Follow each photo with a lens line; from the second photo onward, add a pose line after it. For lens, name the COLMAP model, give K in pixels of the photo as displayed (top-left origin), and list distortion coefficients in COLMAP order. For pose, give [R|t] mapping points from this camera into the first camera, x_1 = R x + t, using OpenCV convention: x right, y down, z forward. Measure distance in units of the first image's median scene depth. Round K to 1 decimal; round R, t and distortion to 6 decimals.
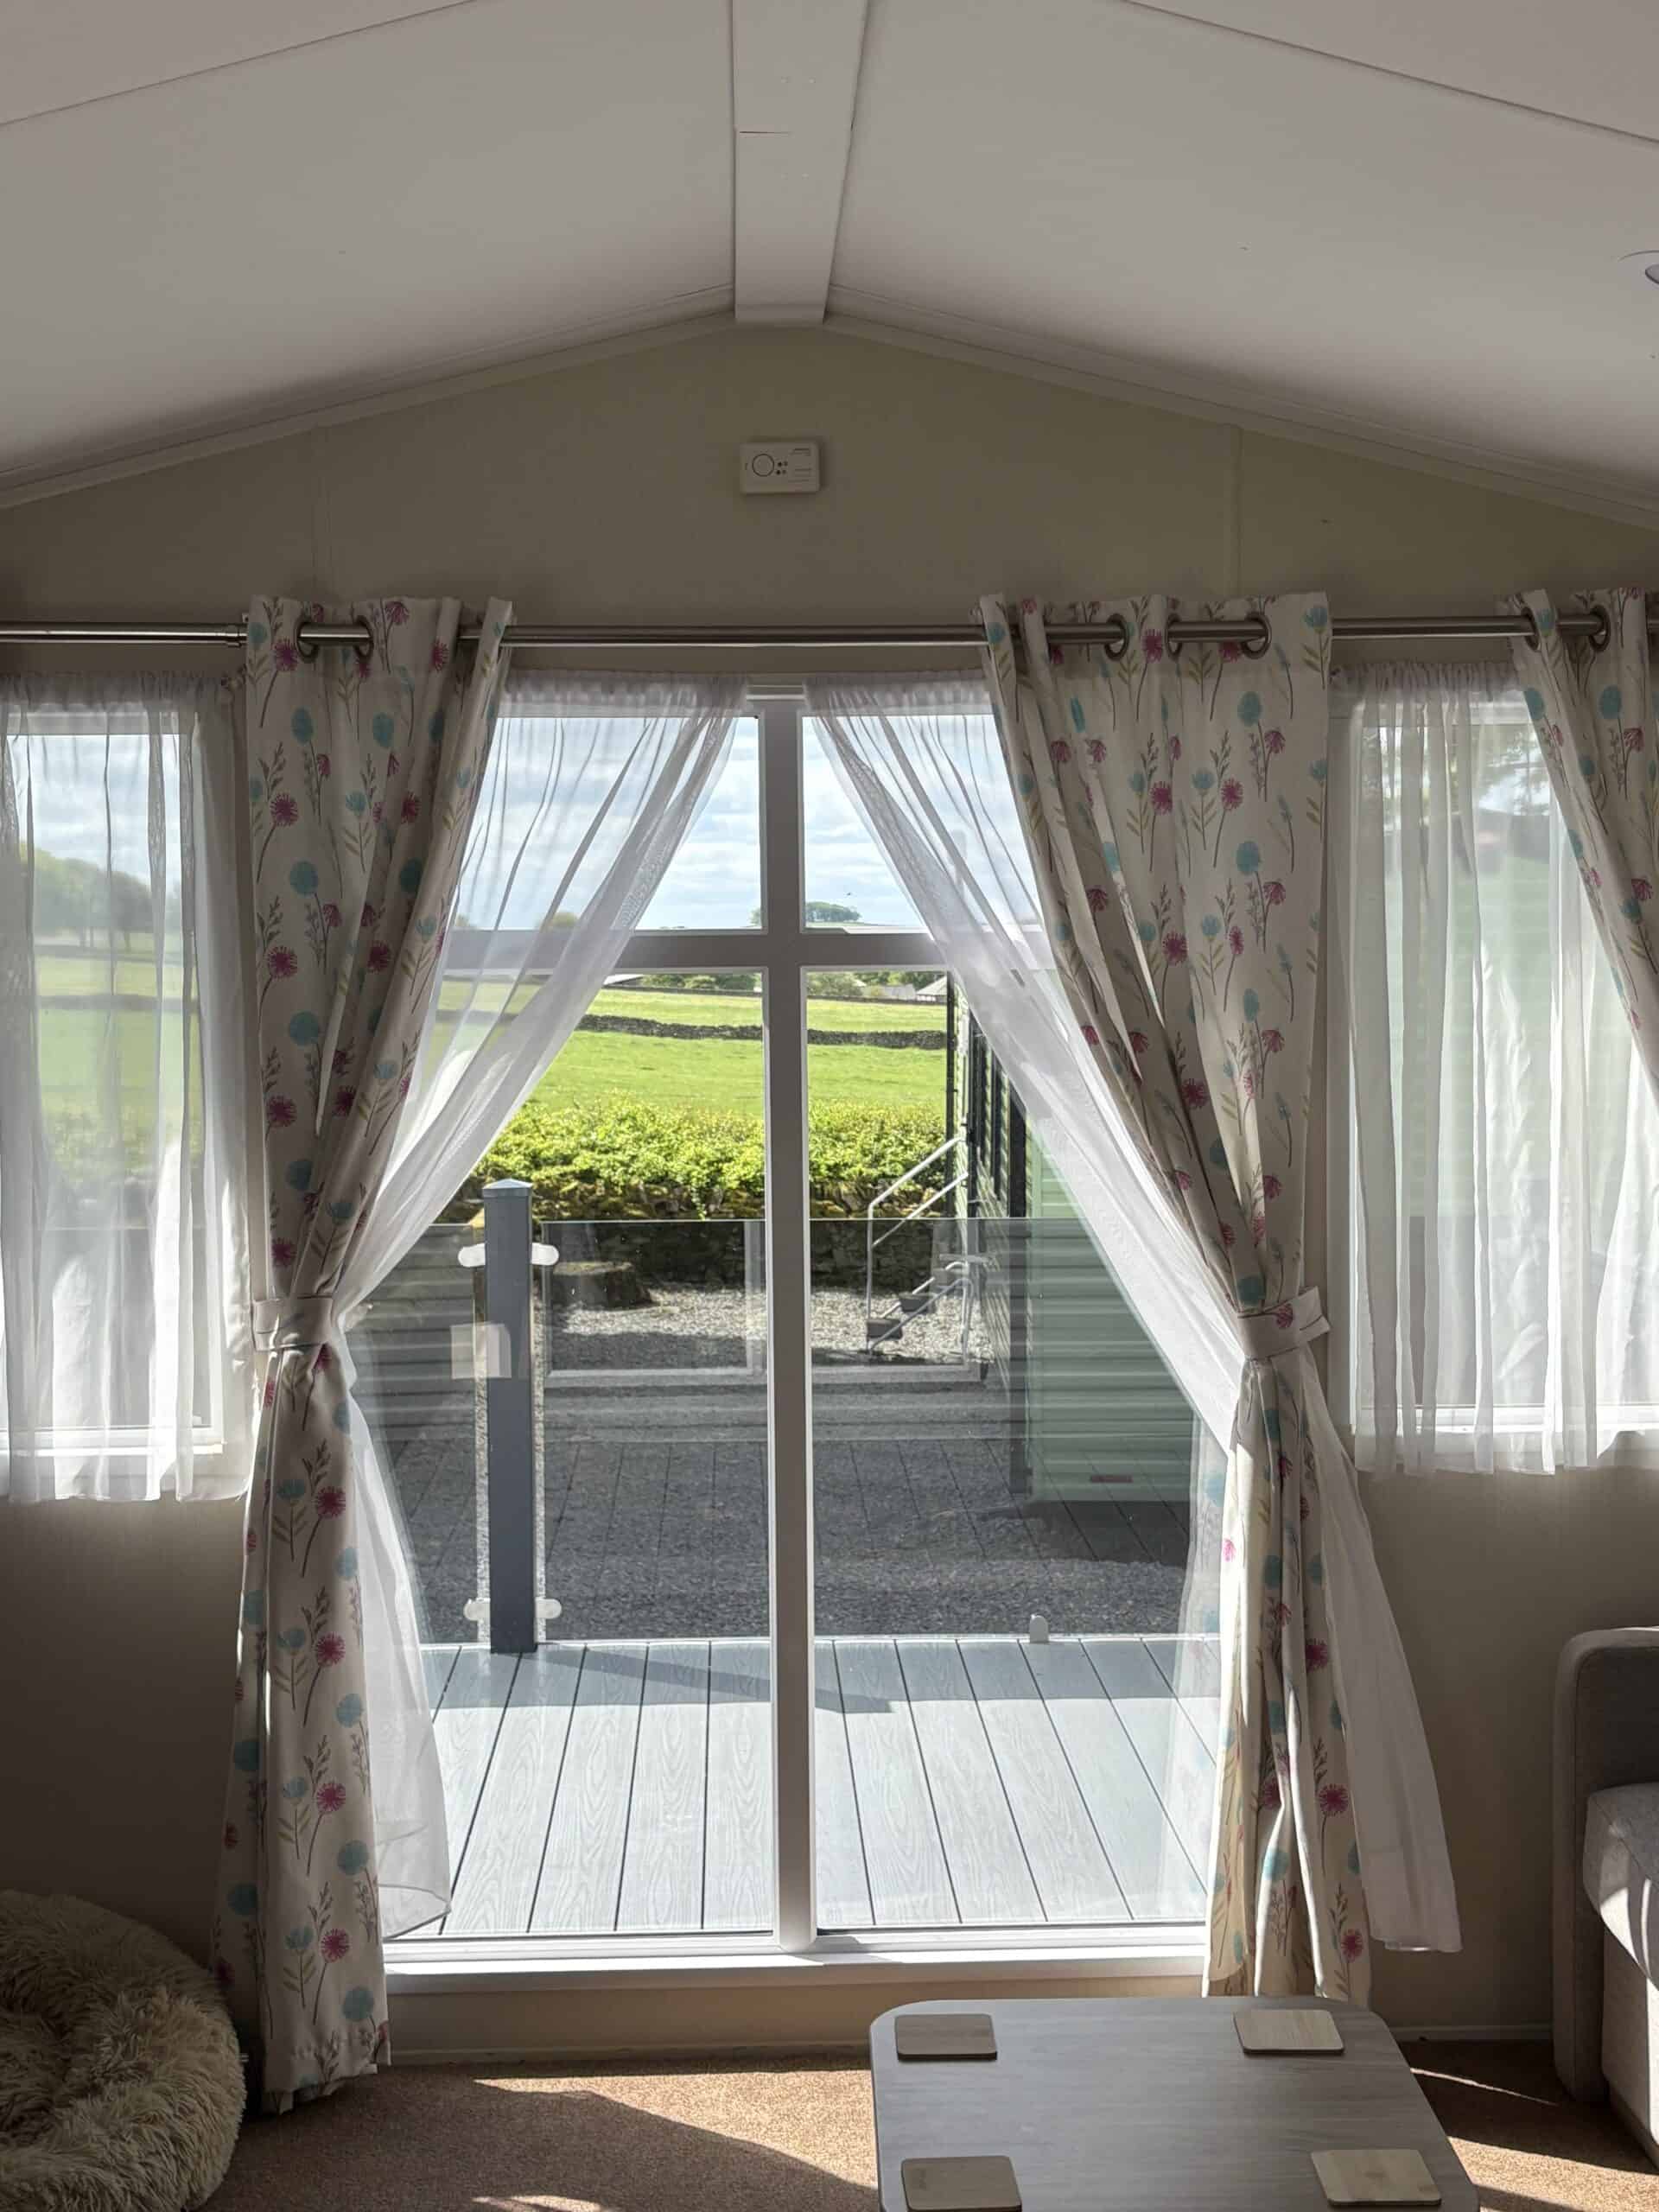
lens RADIAL K [[2623.6, 0, 829.5], [0, 2623.6, 1106.0], [0, 0, 1]] dist [0.065073, -0.000285]
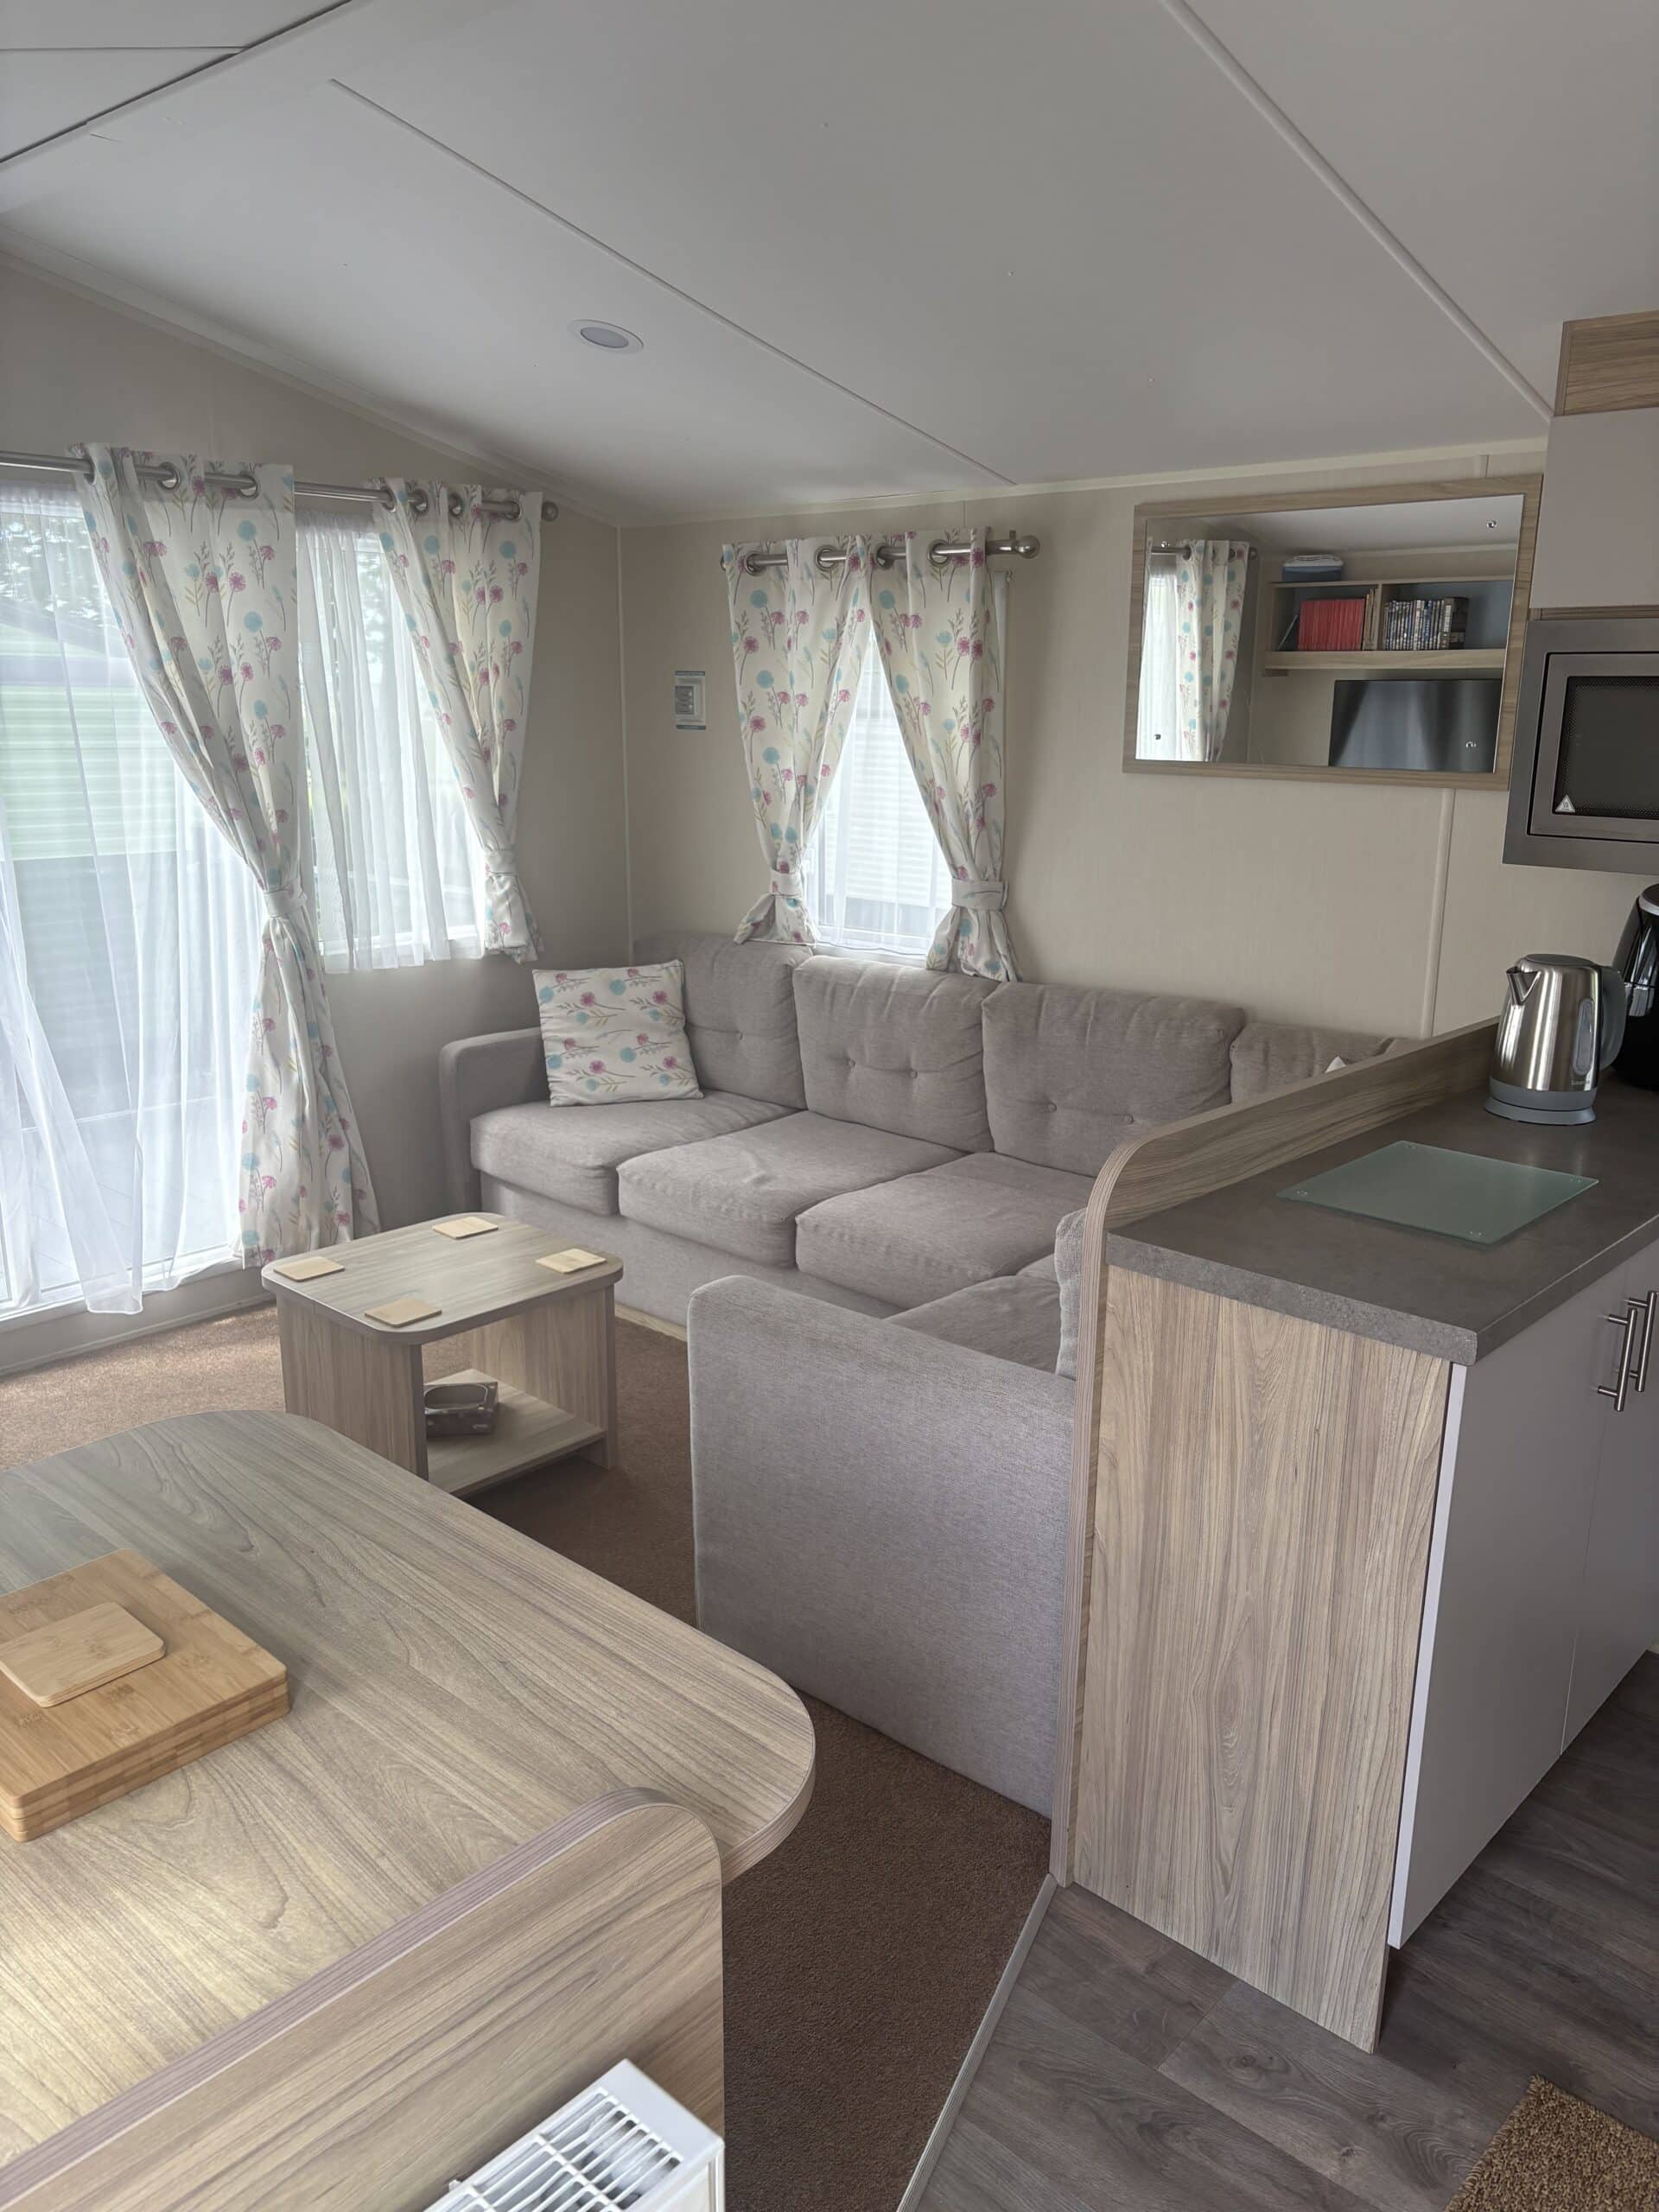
lens RADIAL K [[1684.0, 0, 829.5], [0, 1684.0, 1106.0], [0, 0, 1]] dist [0.000712, -0.011010]
pose [[0.700536, -0.150003, 0.697674, -0.390116], [0.021598, 0.981667, 0.189377, 0.015350], [-0.713290, -0.117597, 0.690933, -0.058084]]
